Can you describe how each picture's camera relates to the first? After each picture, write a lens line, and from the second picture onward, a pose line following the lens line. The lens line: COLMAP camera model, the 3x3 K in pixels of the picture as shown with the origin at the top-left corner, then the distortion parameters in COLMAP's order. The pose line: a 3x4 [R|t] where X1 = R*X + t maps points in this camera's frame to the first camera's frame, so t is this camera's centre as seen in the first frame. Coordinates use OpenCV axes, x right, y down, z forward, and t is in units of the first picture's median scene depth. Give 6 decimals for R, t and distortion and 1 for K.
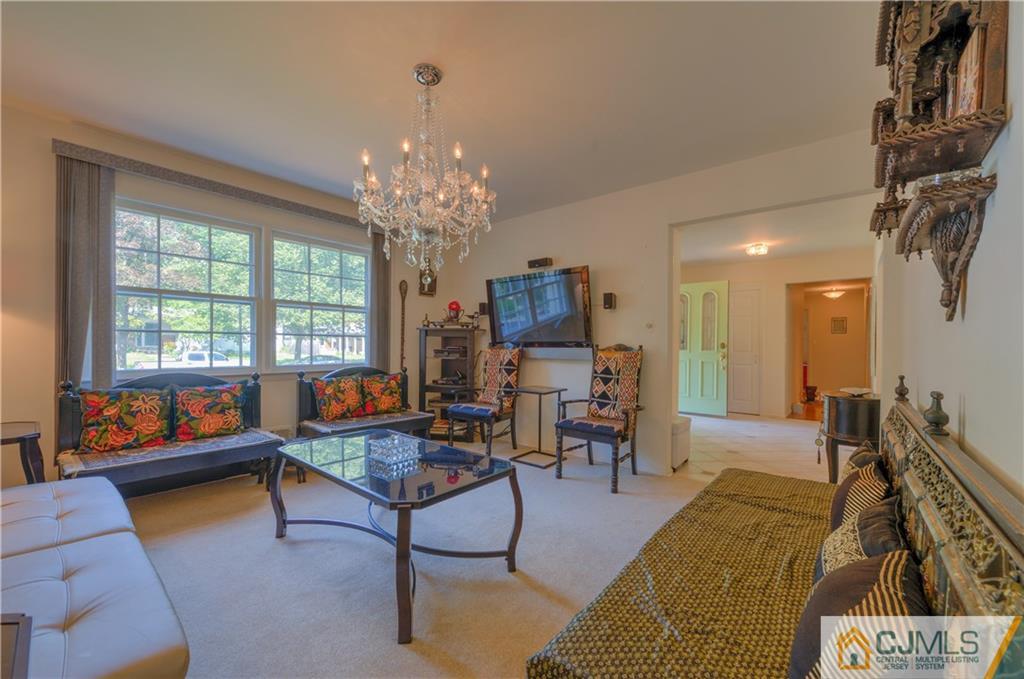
lens RADIAL K [[397.8, 0, 513.4], [0, 397.8, 344.2], [0, 0, 1]] dist [0.000740, 0.000042]
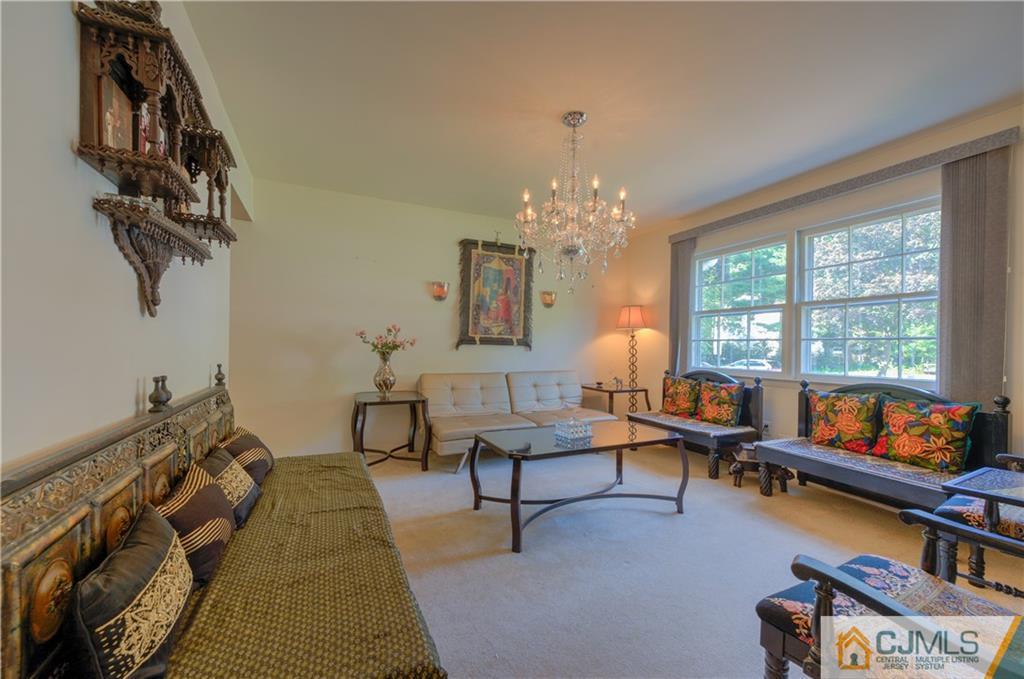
lens RADIAL K [[397.8, 0, 513.4], [0, 397.8, 344.2], [0, 0, 1]] dist [0.000740, 0.000042]
pose [[-0.404169, -0.013522, -0.914584, 0.640072], [-0.008427, 0.999903, -0.011060, 0.002183], [0.914646, 0.003237, -0.404244, 0.898836]]
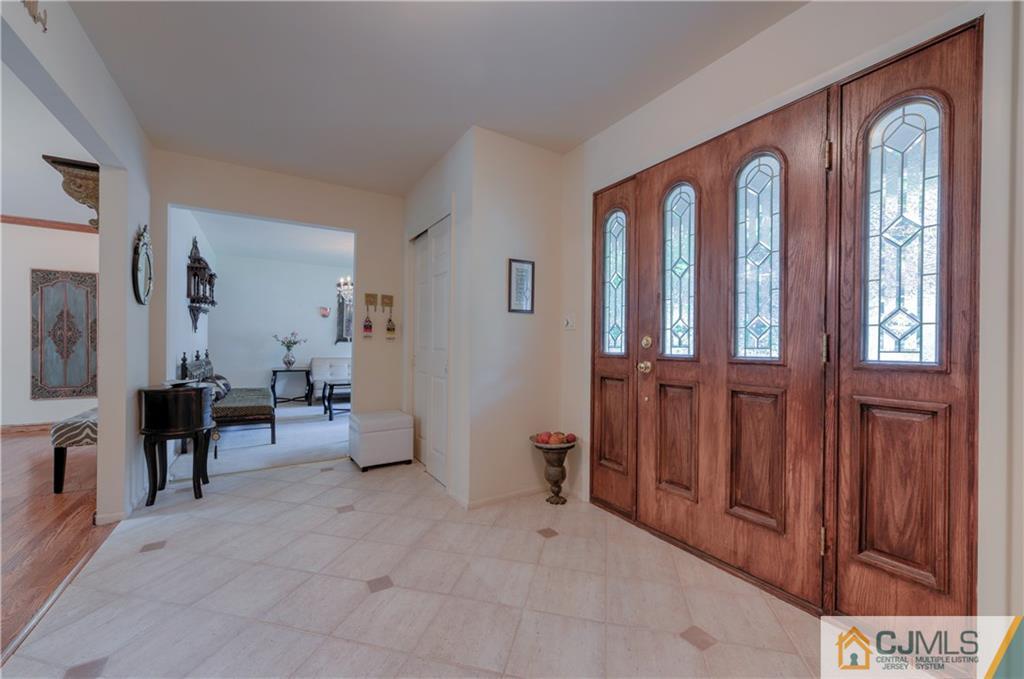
lens RADIAL K [[397.8, 0, 513.4], [0, 397.8, 344.2], [0, 0, 1]] dist [0.000740, 0.000042]
pose [[-0.305807, -0.012027, -0.952017, 1.160839], [-0.010867, 0.999899, -0.009141, 0.009723], [0.952031, 0.007550, -0.305907, 1.571064]]
